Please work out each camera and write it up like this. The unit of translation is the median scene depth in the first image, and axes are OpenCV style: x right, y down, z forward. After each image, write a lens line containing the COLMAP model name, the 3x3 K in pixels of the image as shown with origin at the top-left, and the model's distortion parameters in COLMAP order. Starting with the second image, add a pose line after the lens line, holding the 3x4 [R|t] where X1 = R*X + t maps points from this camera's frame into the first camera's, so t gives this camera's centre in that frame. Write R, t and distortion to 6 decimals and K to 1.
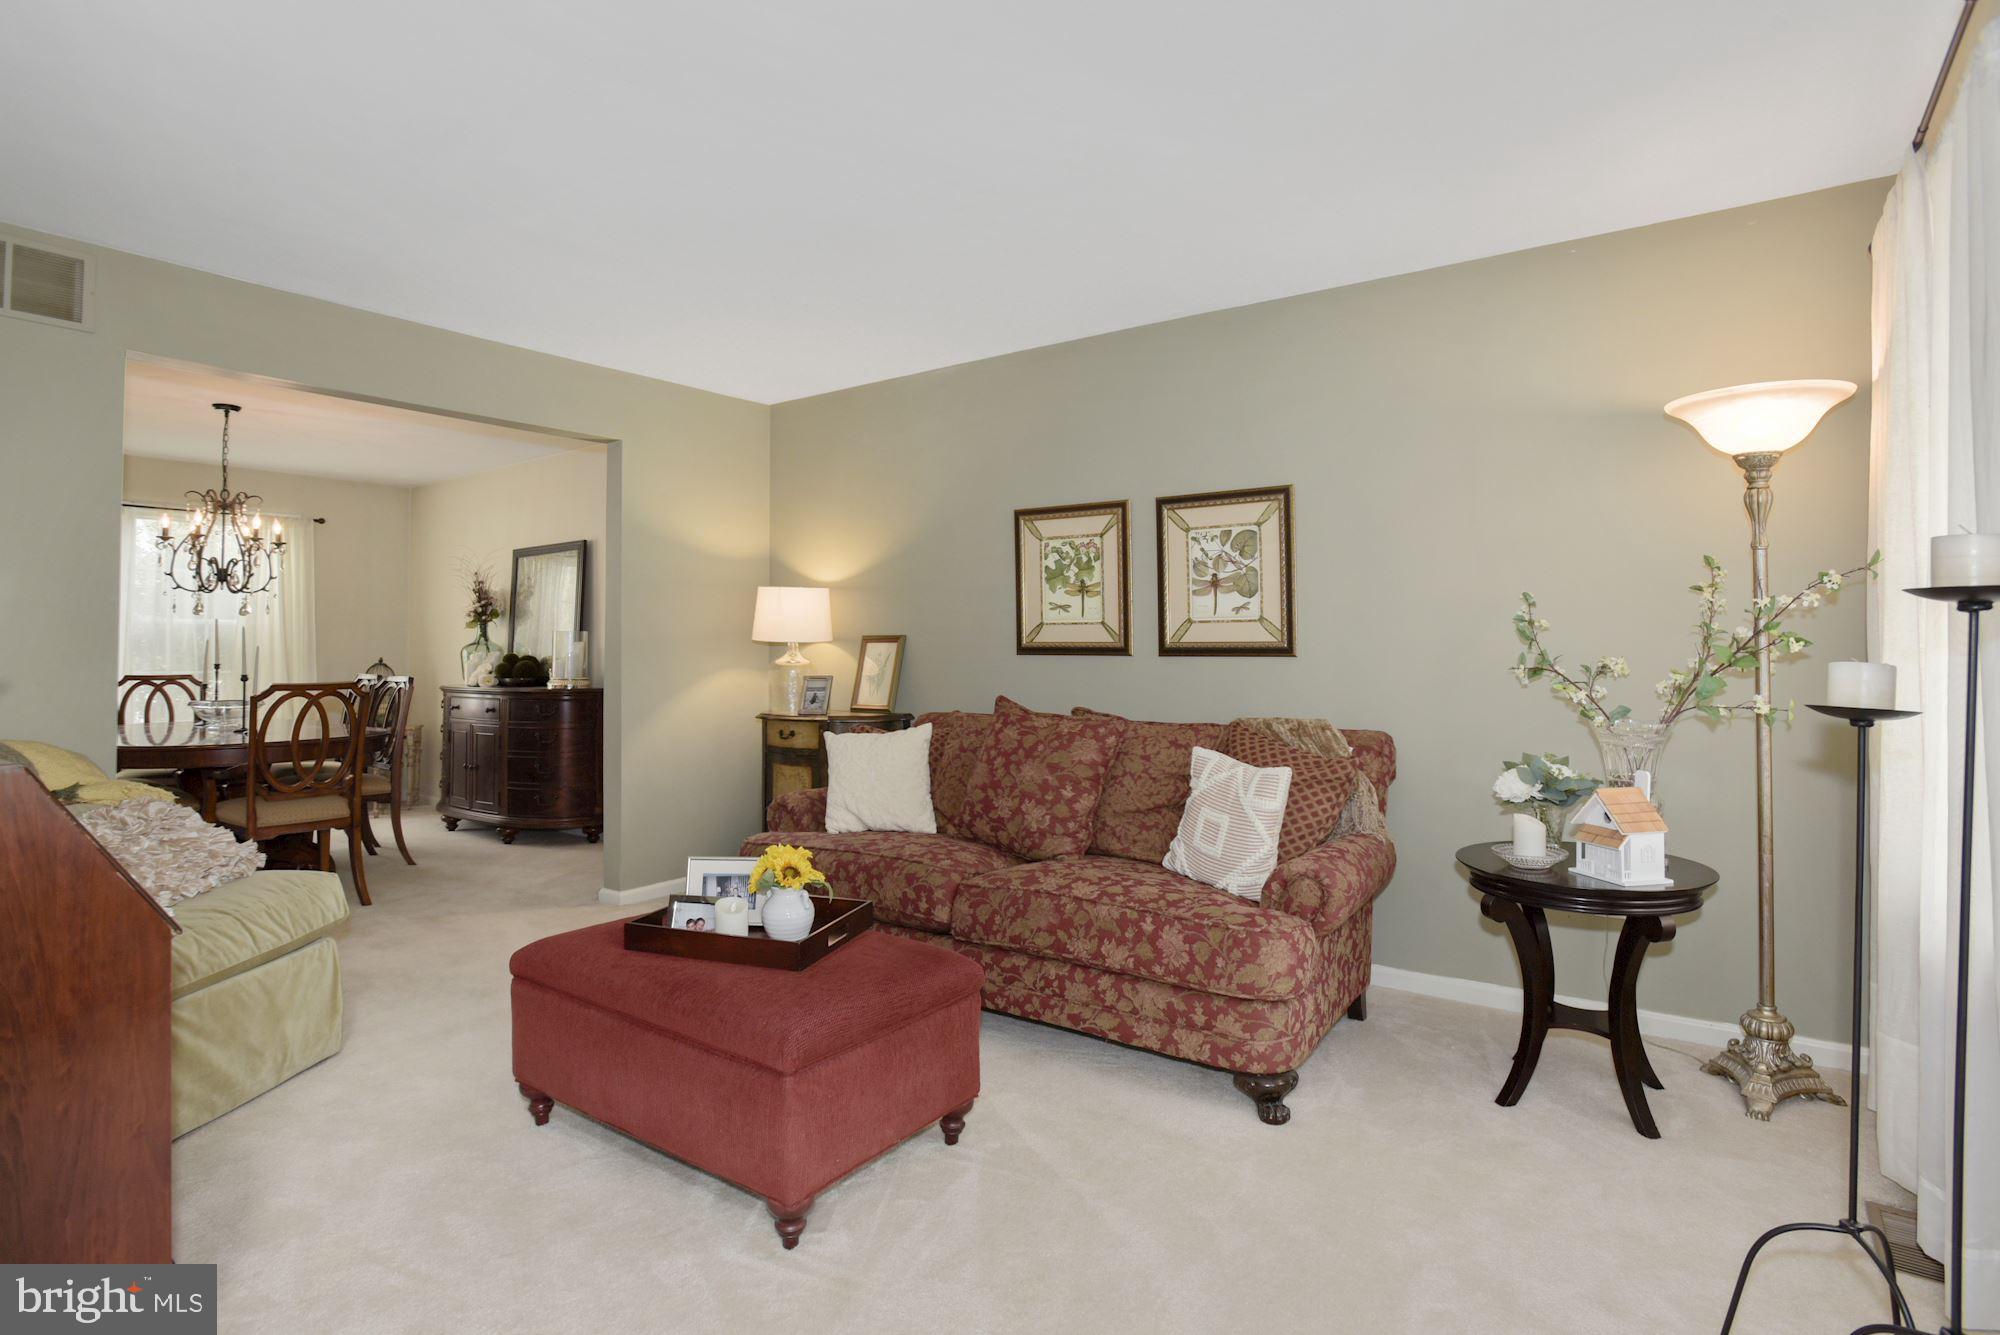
lens RADIAL K [[983.3, 0, 1001.6], [0, 983.3, 636.4], [0, 0, 1]] dist [-0.053274, 0.015272]
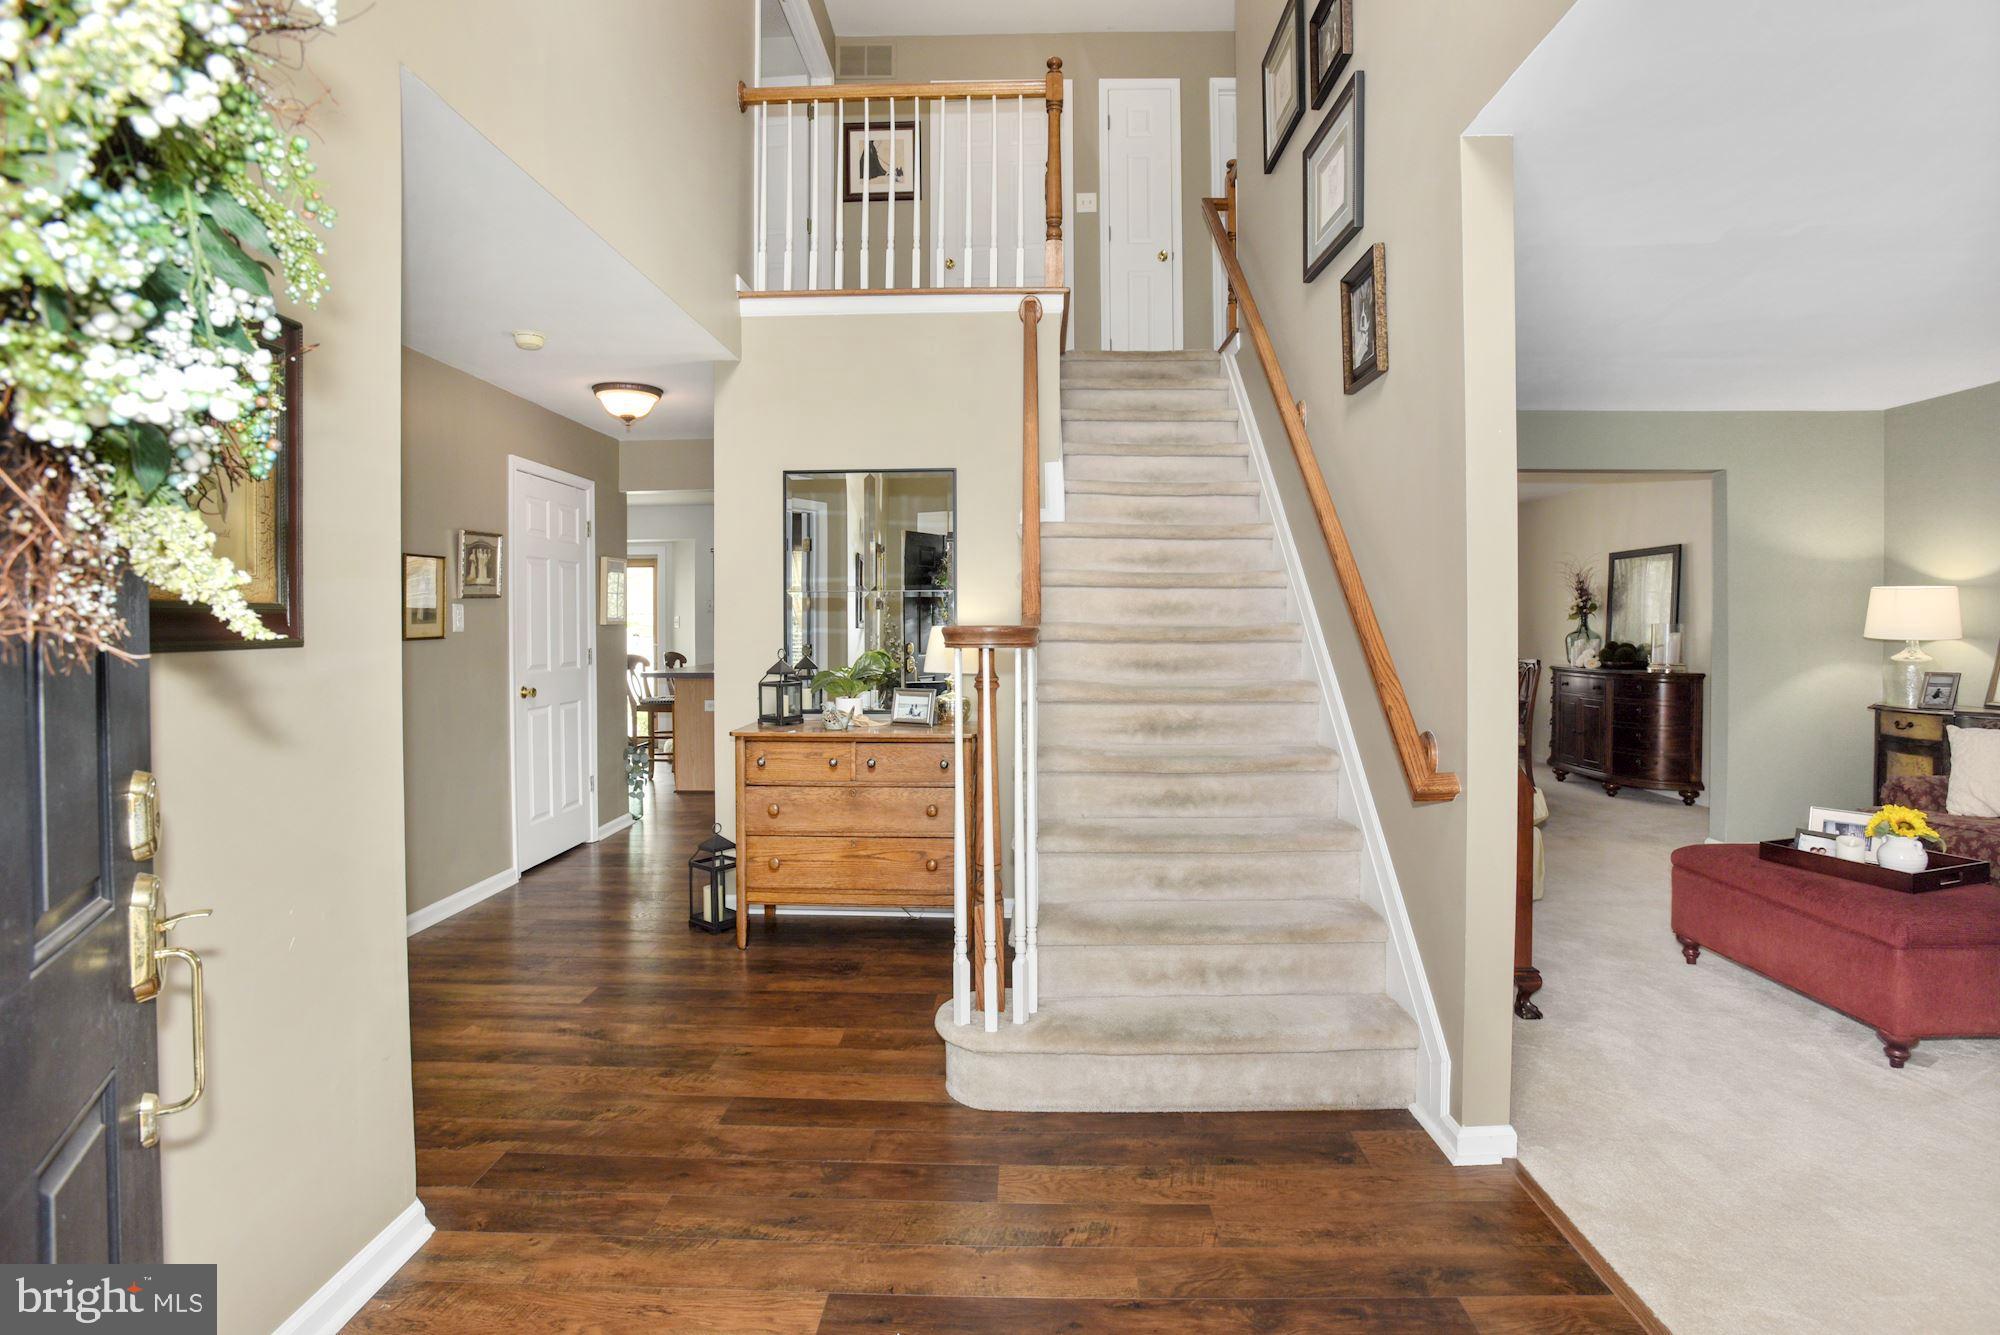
lens RADIAL K [[983.3, 0, 1001.6], [0, 983.3, 636.4], [0, 0, 1]] dist [-0.053274, 0.015272]
pose [[0.559198, 0.010495, -0.828968, 0.093124], [0.014737, 0.999636, 0.022597, -0.037406], [0.828903, -0.024852, 0.558840, -0.420597]]
